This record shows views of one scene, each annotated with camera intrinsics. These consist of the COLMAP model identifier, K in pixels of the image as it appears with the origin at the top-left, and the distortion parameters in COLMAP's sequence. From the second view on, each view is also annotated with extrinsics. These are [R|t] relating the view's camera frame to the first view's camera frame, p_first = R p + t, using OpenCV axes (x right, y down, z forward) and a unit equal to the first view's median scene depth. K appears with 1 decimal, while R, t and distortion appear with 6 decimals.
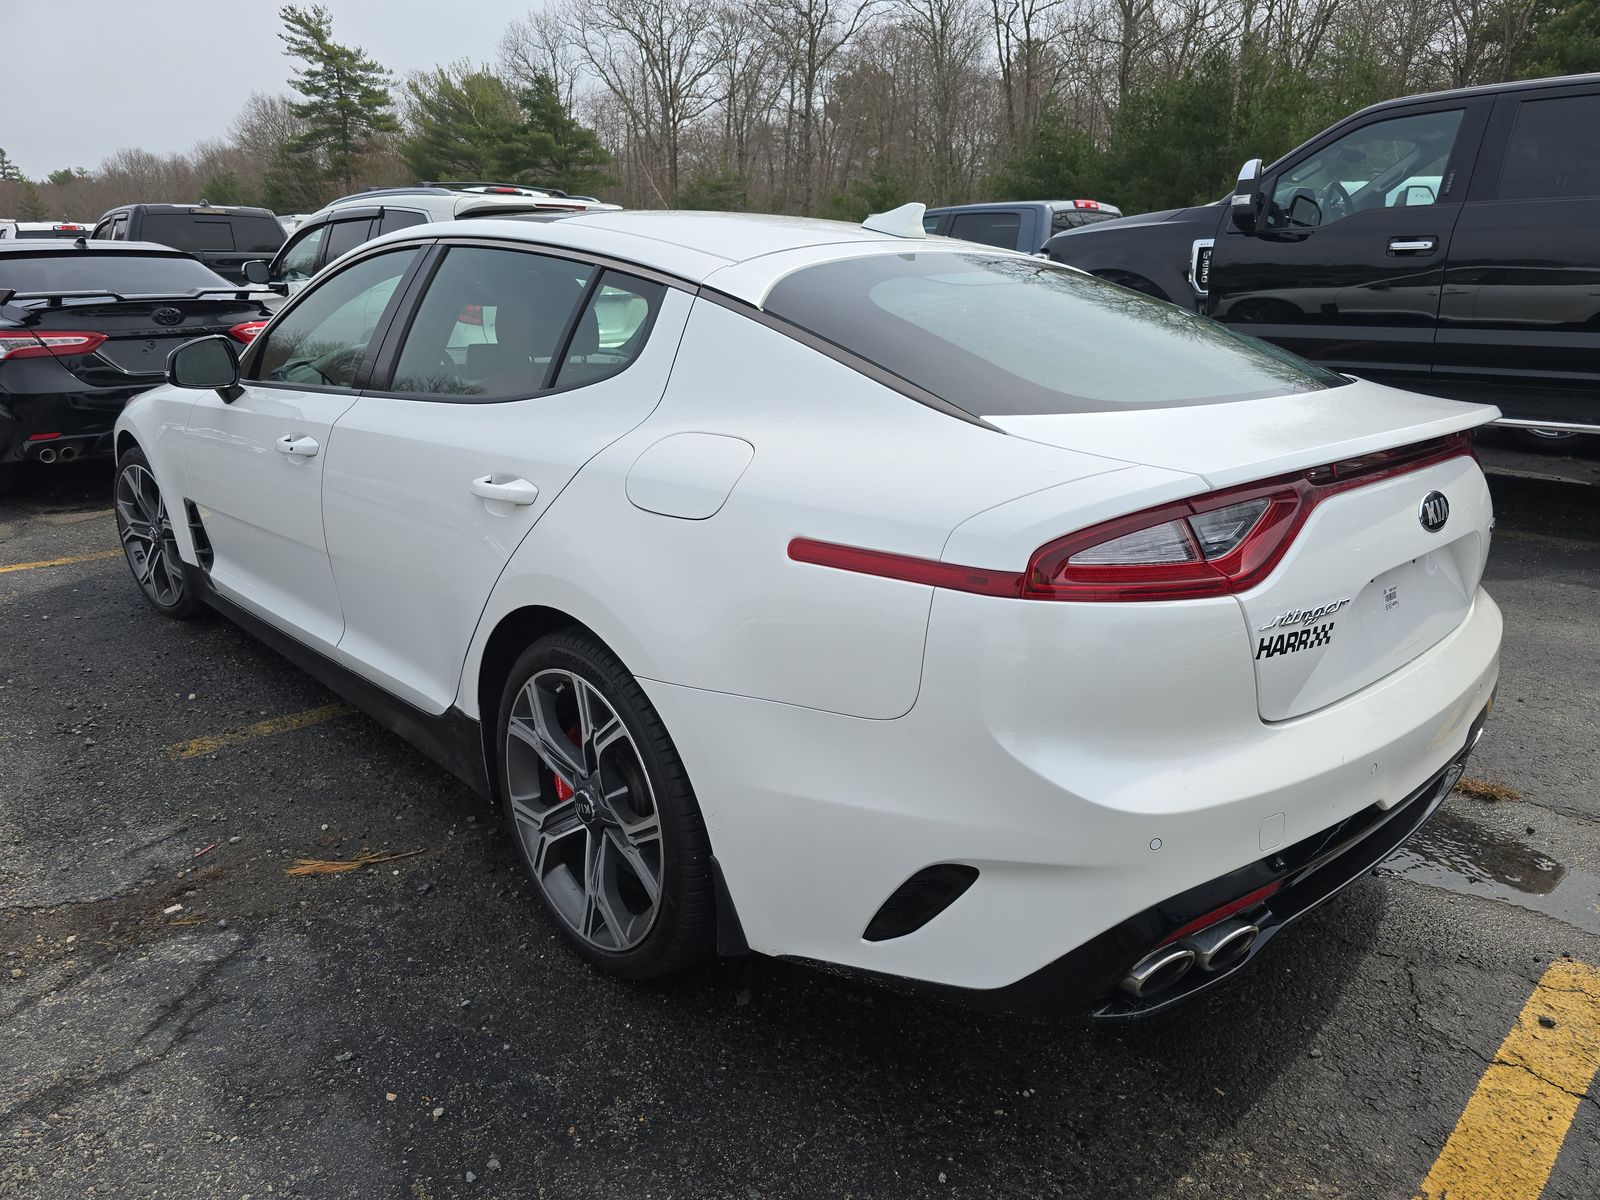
lens RADIAL K [[1081.9, 0, 794.7], [0, 1081.9, 594.7], [0, 0, 1]] dist [0.038684, -0.035237]
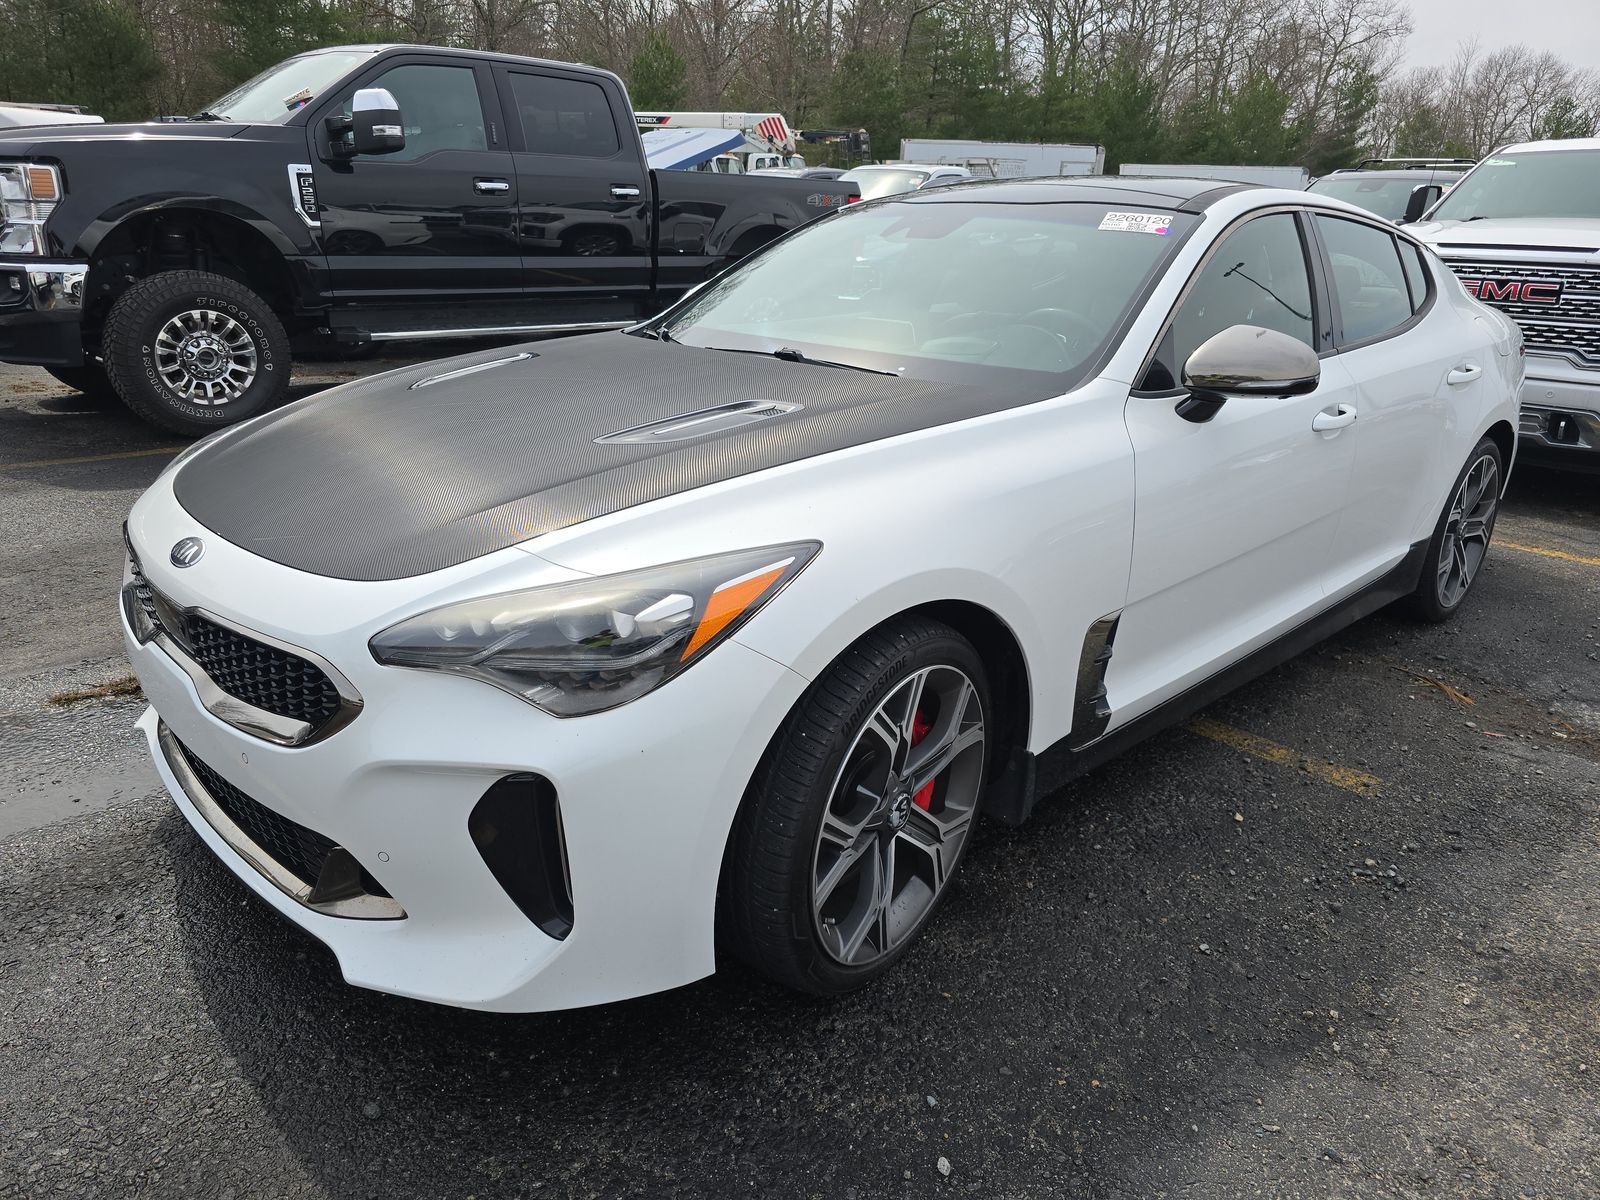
lens RADIAL K [[1081.9, 0, 794.7], [0, 1081.9, 594.7], [0, 0, 1]] dist [0.038684, -0.035237]
pose [[-0.007951, -0.326869, 0.945036, -0.706577], [0.250580, 0.914261, 0.318333, -0.210012], [-0.968063, 0.239338, 0.074638, 0.706302]]
